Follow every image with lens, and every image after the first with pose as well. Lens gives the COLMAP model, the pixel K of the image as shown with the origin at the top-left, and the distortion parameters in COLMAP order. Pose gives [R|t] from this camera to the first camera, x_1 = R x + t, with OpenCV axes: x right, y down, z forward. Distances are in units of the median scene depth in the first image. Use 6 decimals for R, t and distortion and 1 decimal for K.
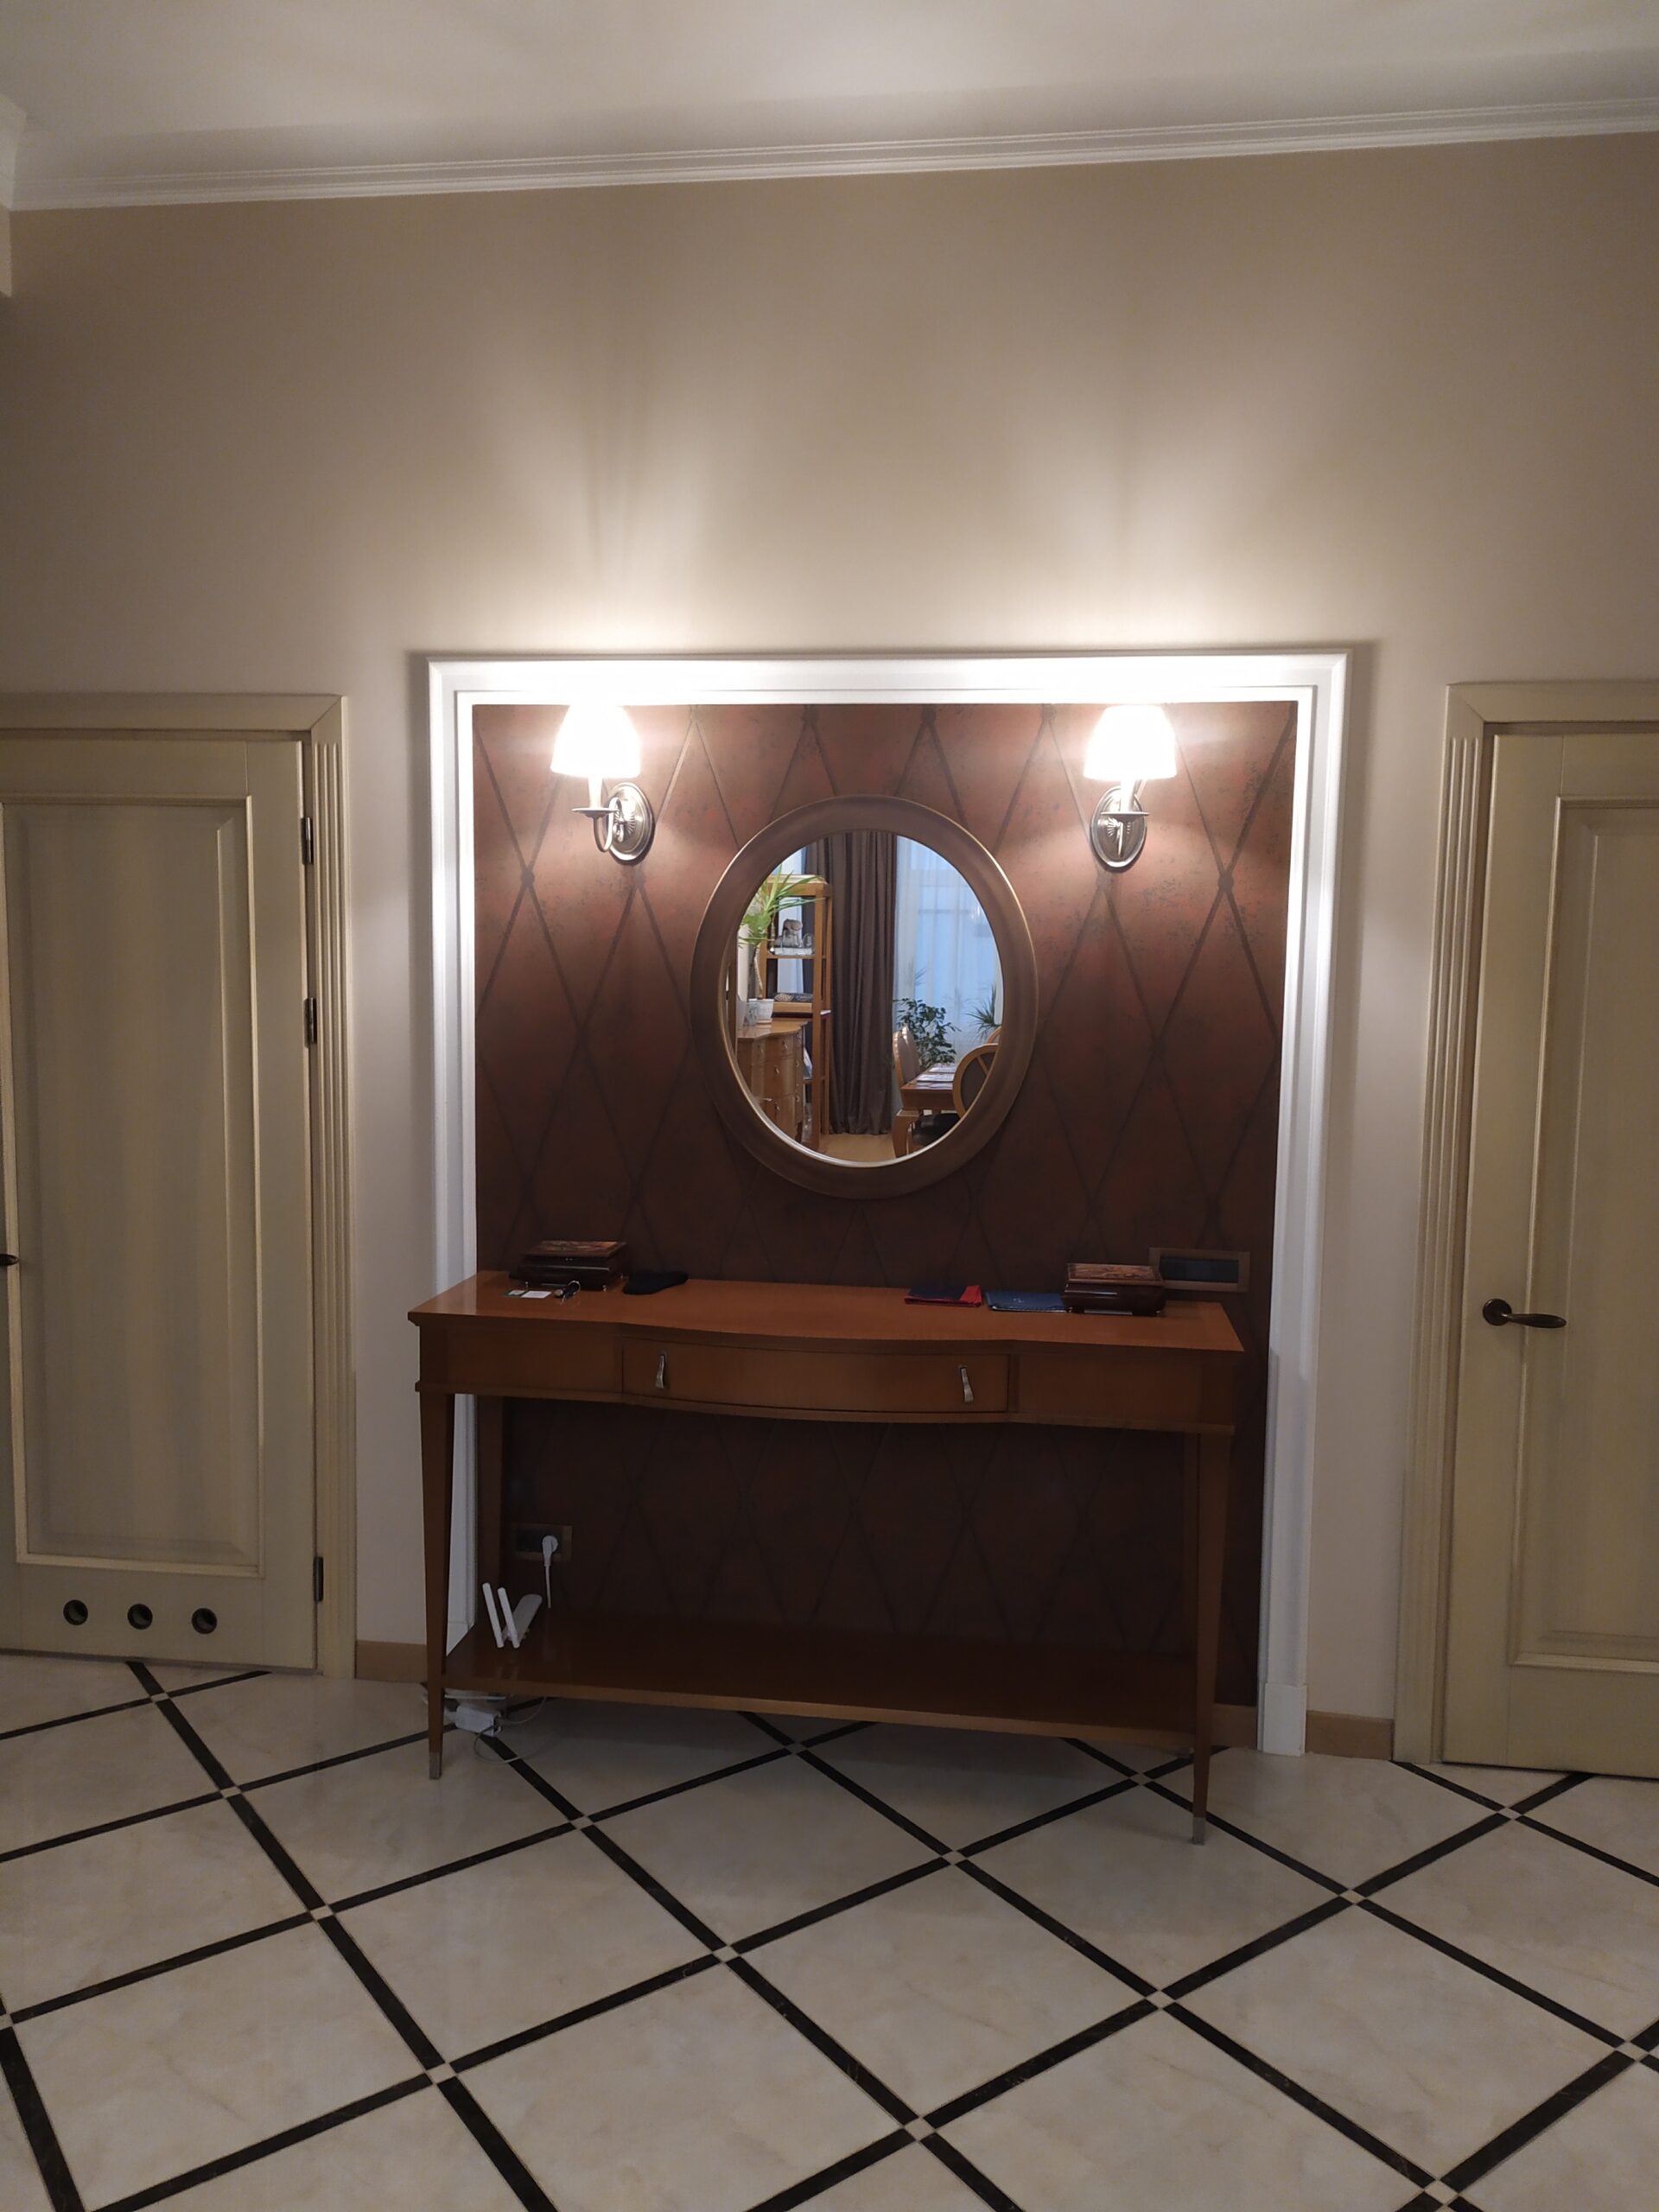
lens RADIAL K [[1626.4, 0, 830.6], [0, 1626.4, 1113.9], [0, 0, 1]] dist [0.052434, -0.001660]
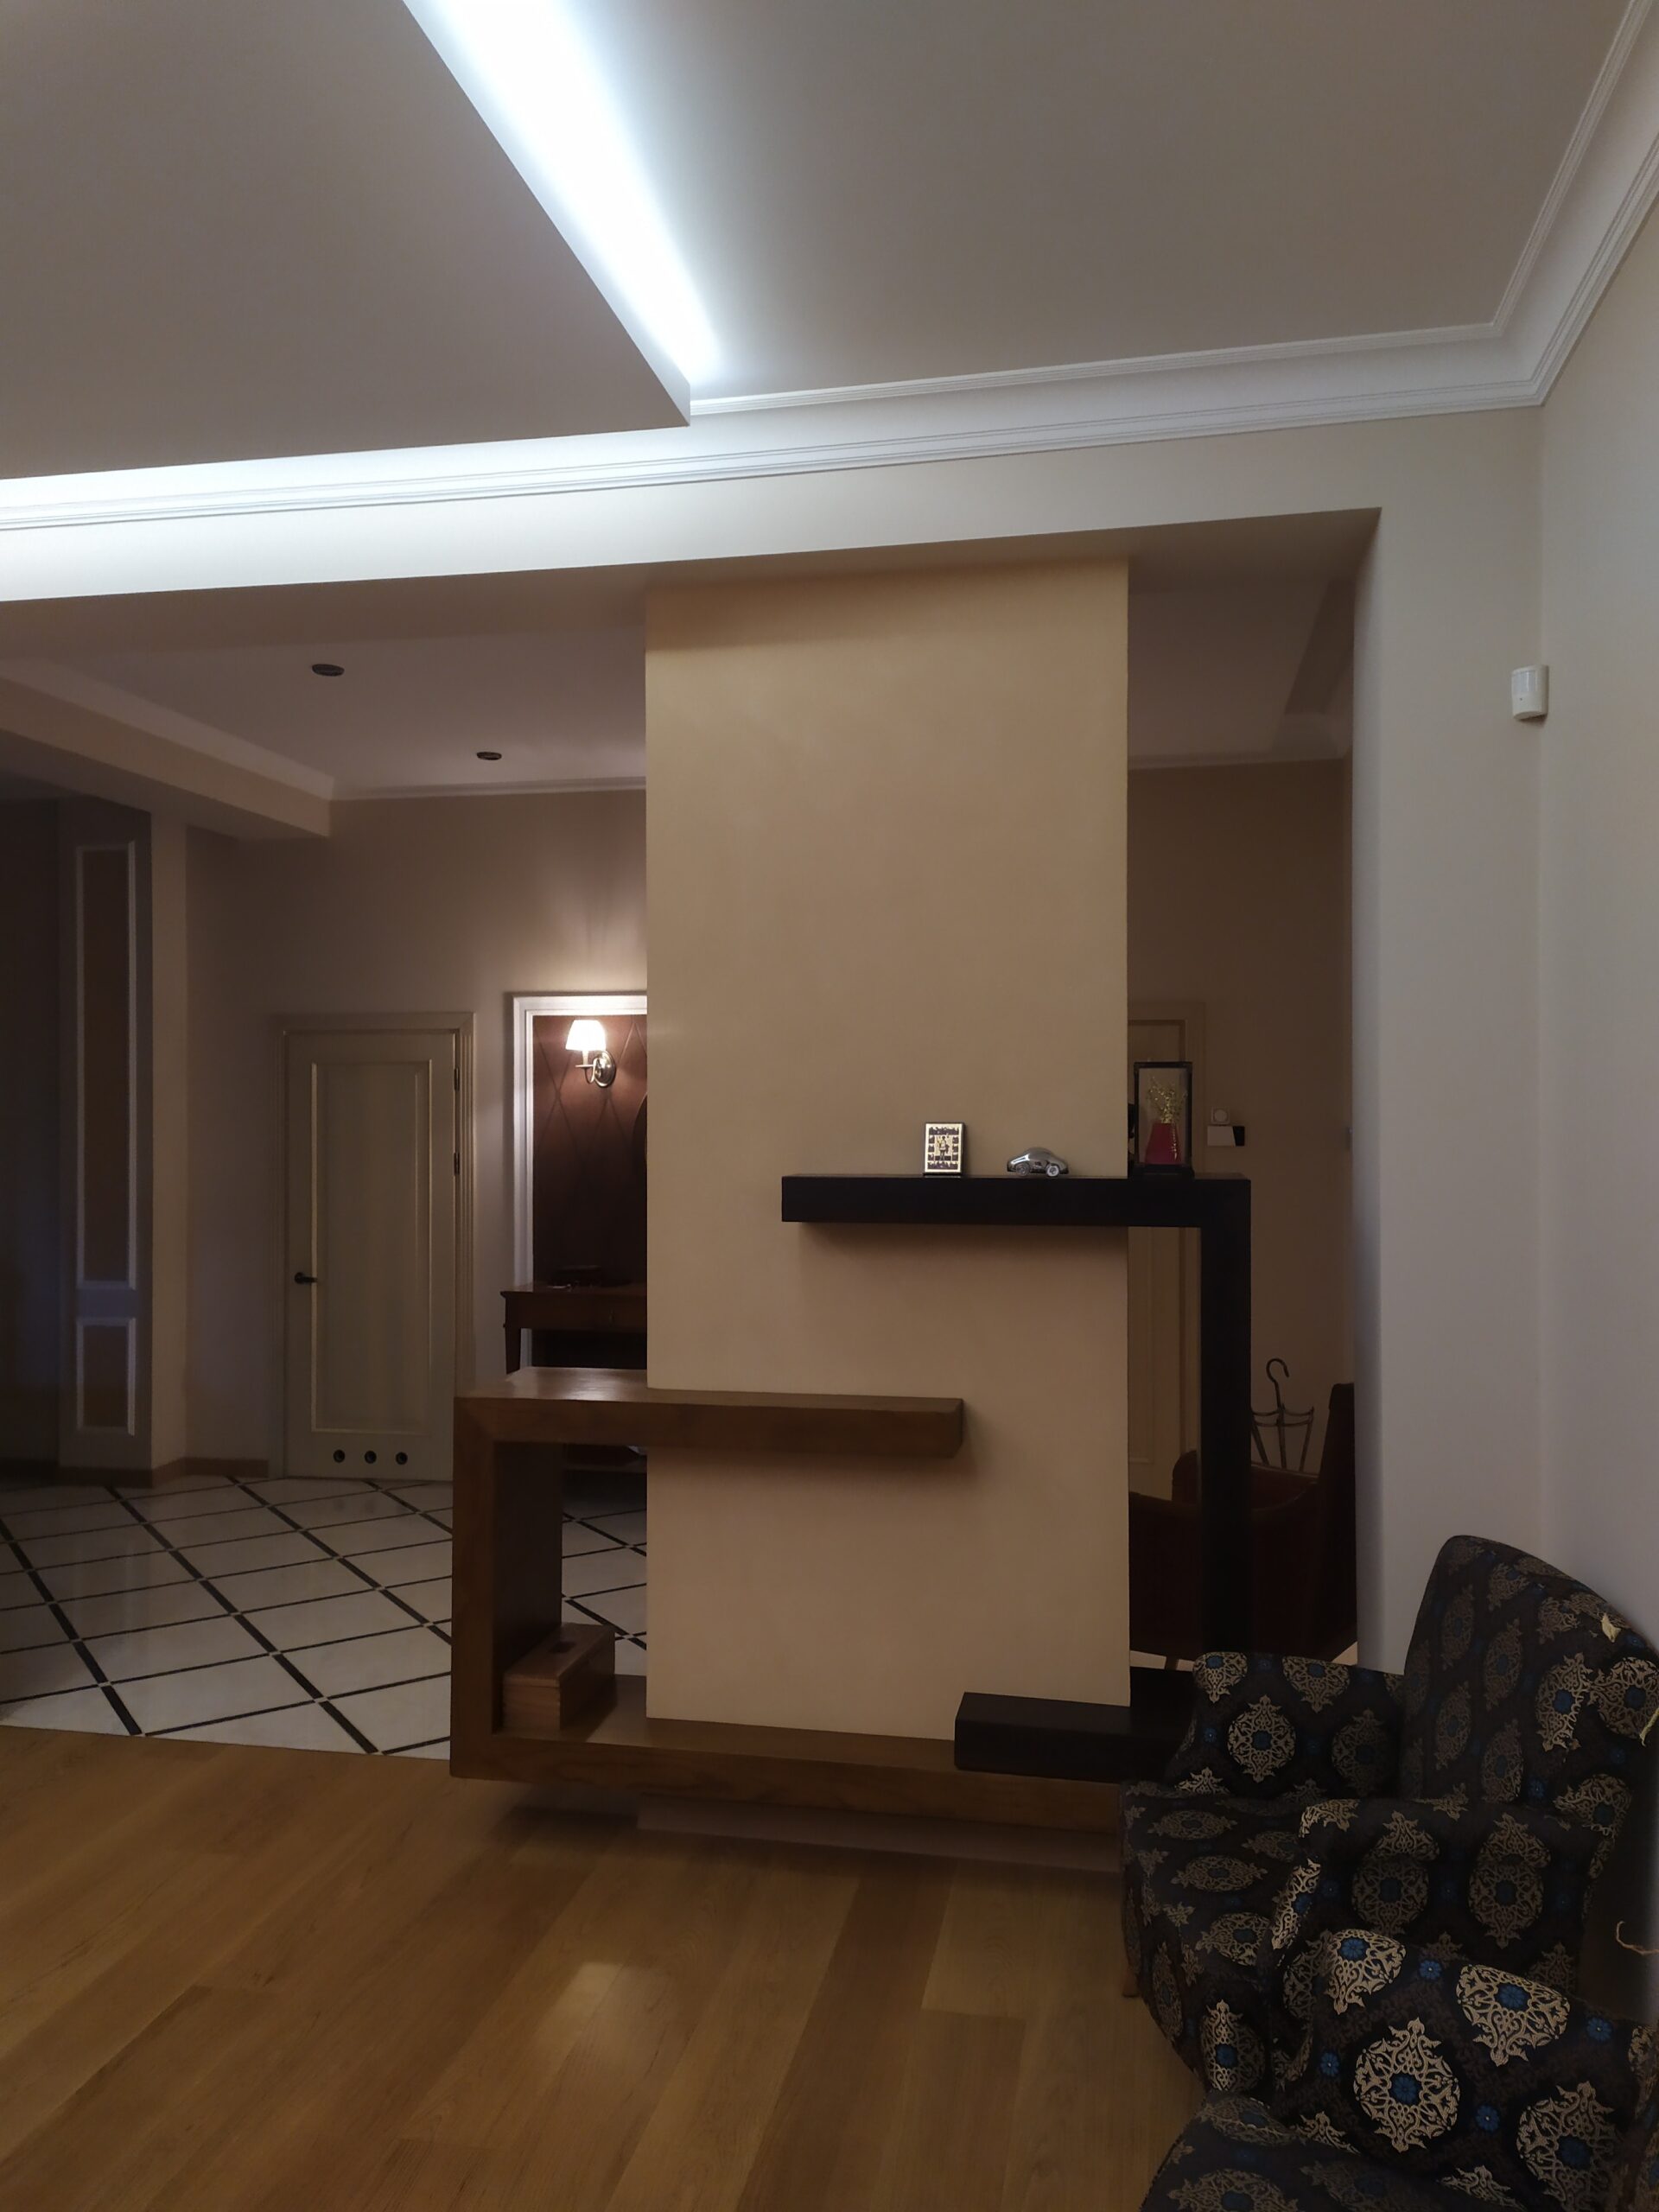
lens RADIAL K [[1626.4, 0, 830.6], [0, 1626.4, 1113.9], [0, 0, 1]] dist [0.052434, -0.001660]
pose [[0.998423, -0.015454, -0.053966, 0.287991], [0.010400, 0.995638, -0.092715, 0.082459], [0.055163, 0.092008, 0.994229, -1.109113]]
